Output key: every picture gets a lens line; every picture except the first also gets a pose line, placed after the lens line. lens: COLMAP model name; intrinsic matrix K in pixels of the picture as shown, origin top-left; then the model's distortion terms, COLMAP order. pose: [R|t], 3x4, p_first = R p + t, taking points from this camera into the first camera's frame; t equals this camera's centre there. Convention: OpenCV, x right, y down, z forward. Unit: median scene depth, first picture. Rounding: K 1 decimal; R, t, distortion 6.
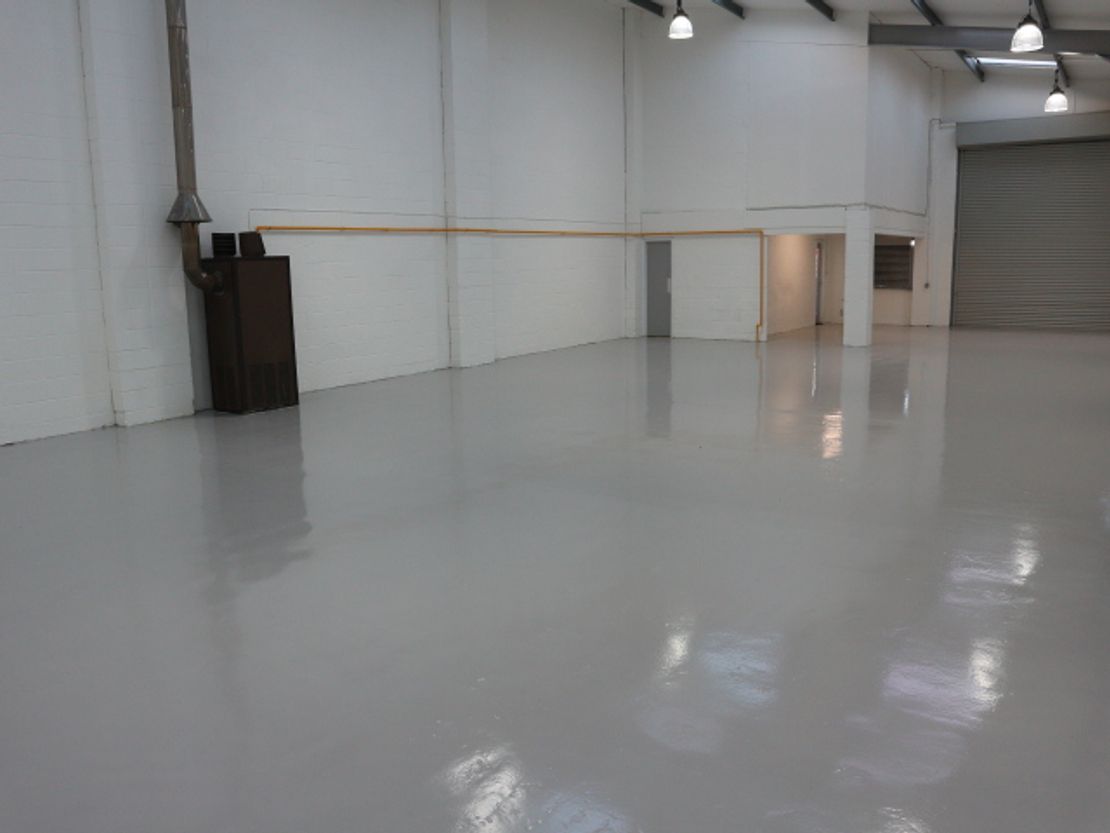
lens RADIAL K [[862.5, 0, 555.1], [0, 862.5, 394.2], [0, 0, 1]] dist [-0.124262, 0.089307]
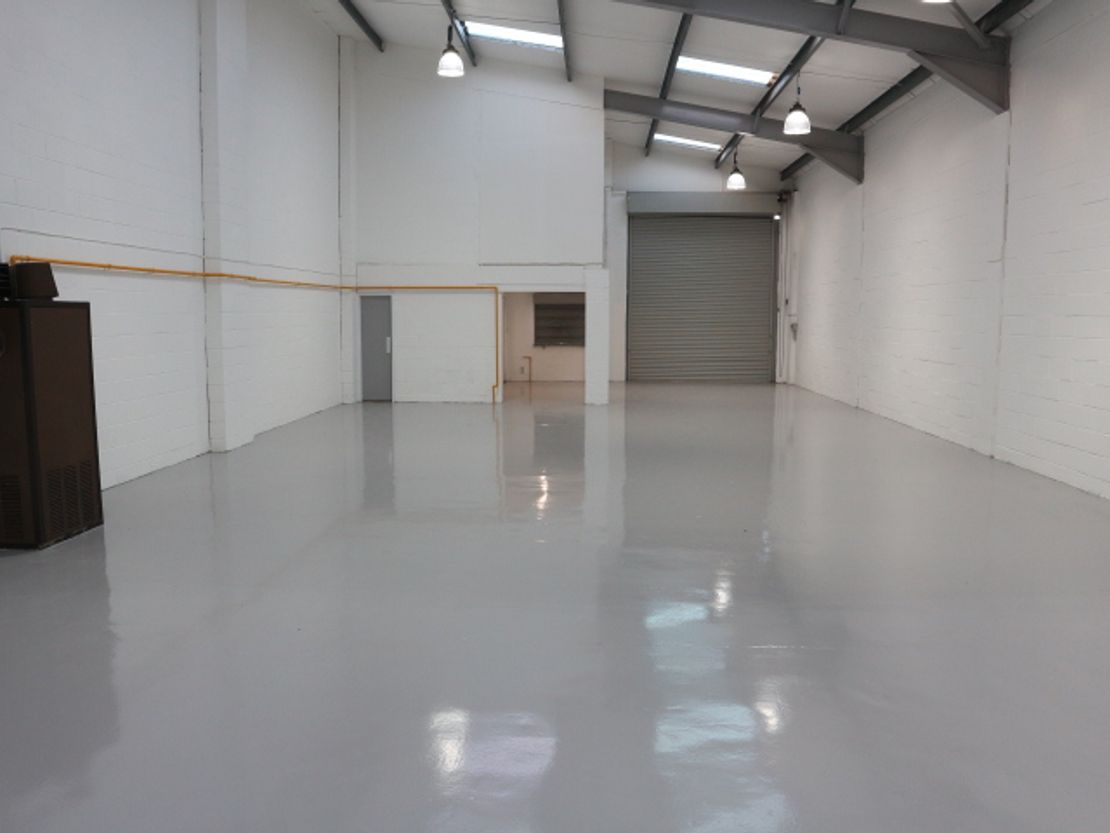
lens RADIAL K [[862.5, 0, 555.1], [0, 862.5, 394.2], [0, 0, 1]] dist [-0.124262, 0.089307]
pose [[0.851525, -0.028692, 0.523529, -0.217394], [0.062998, 0.996867, -0.047833, -0.022838], [-0.520516, 0.073713, 0.850664, 0.161294]]
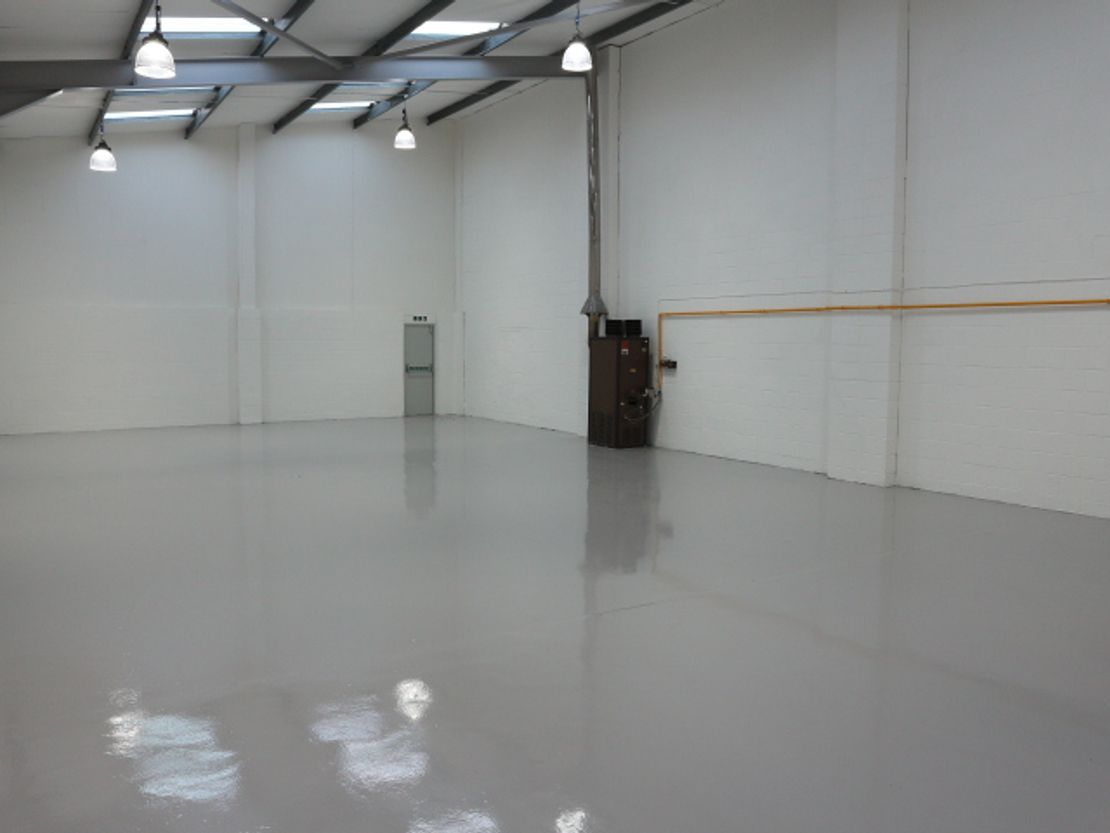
lens RADIAL K [[862.5, 0, 555.1], [0, 862.5, 394.2], [0, 0, 1]] dist [-0.124262, 0.089307]
pose [[-0.380598, 0.061206, -0.922713, 0.581182], [-0.156101, 0.979236, 0.129343, -0.137300], [0.911470, 0.193264, -0.363141, 0.838771]]
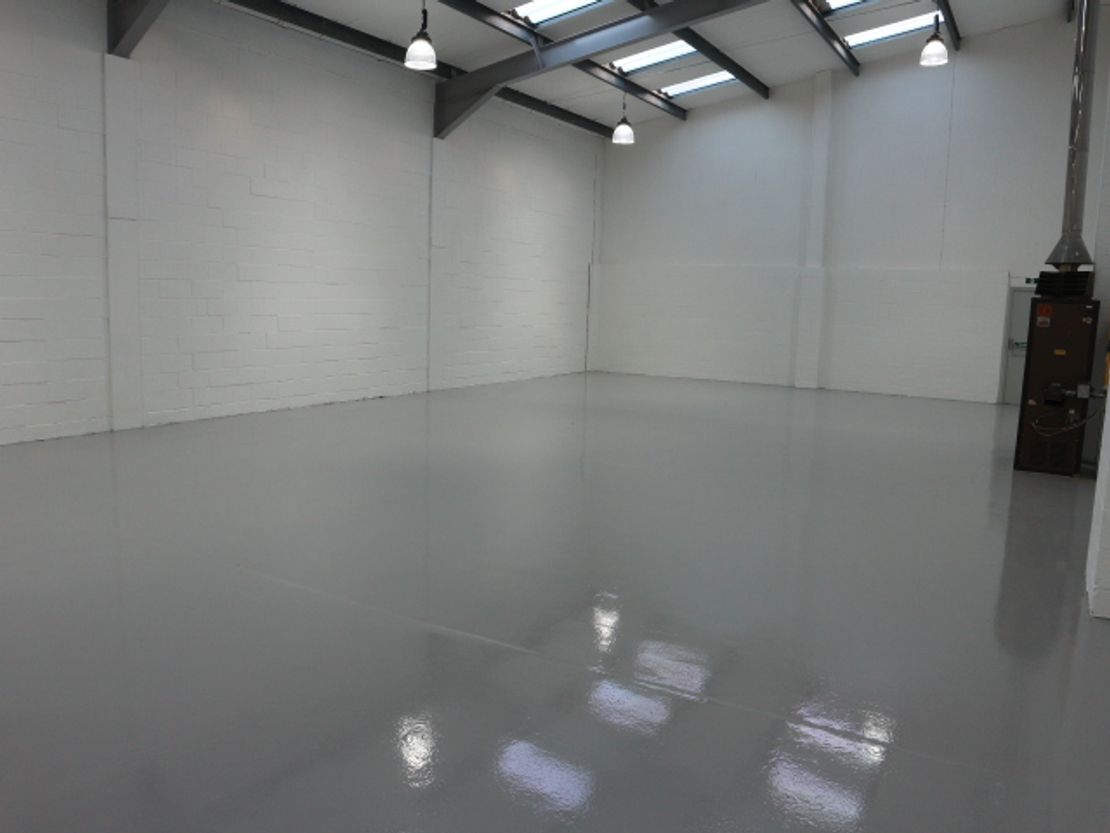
lens RADIAL K [[861.5, 0, 555.0], [0, 861.5, 416.5], [0, 0, 1]] dist [-0.117558, 0.000239]
pose [[-0.998089, -0.012345, -0.060549, 0.127805], [-0.029893, 0.954021, 0.298245, -0.165636], [0.054083, 0.299485, -0.952567, 1.067044]]
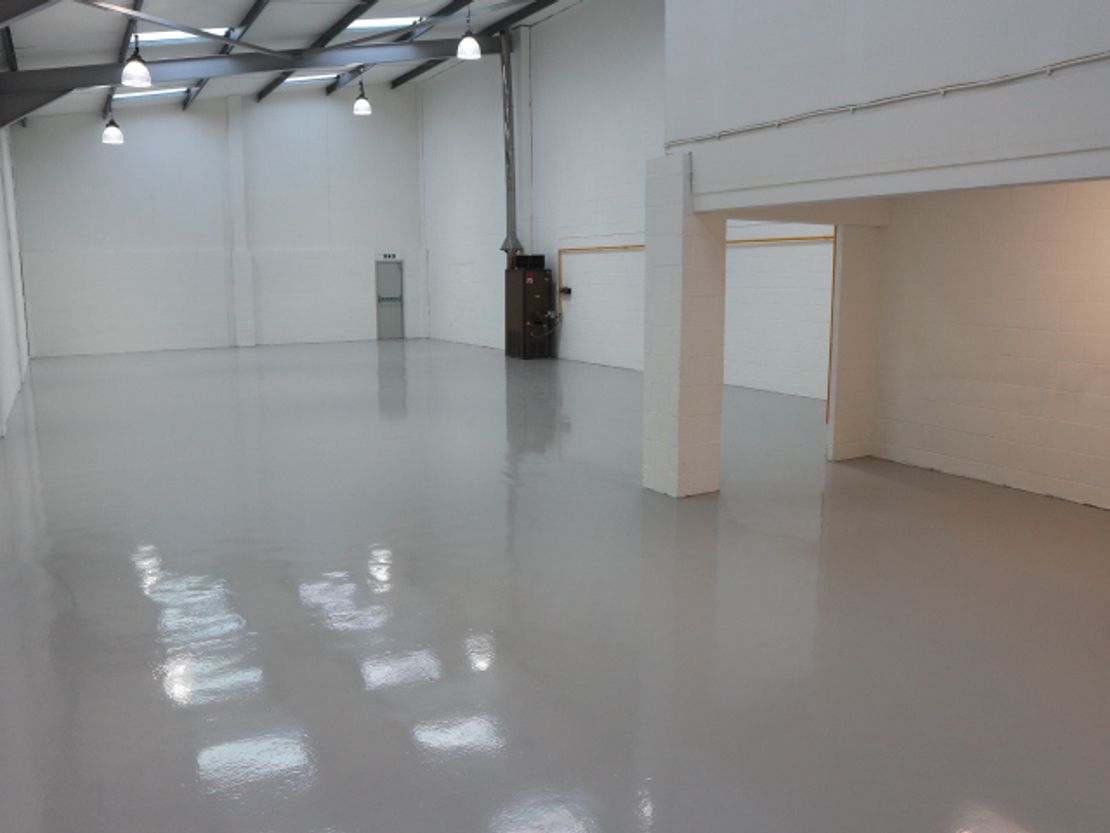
lens RADIAL K [[862.5, 0, 555.1], [0, 862.5, 394.2], [0, 0, 1]] dist [-0.124262, 0.089307]
pose [[-0.420446, 0.132848, -0.897539, 0.711355], [-0.141080, 0.967619, 0.209309, -0.168322], [0.896282, 0.214628, -0.388089, 1.040458]]
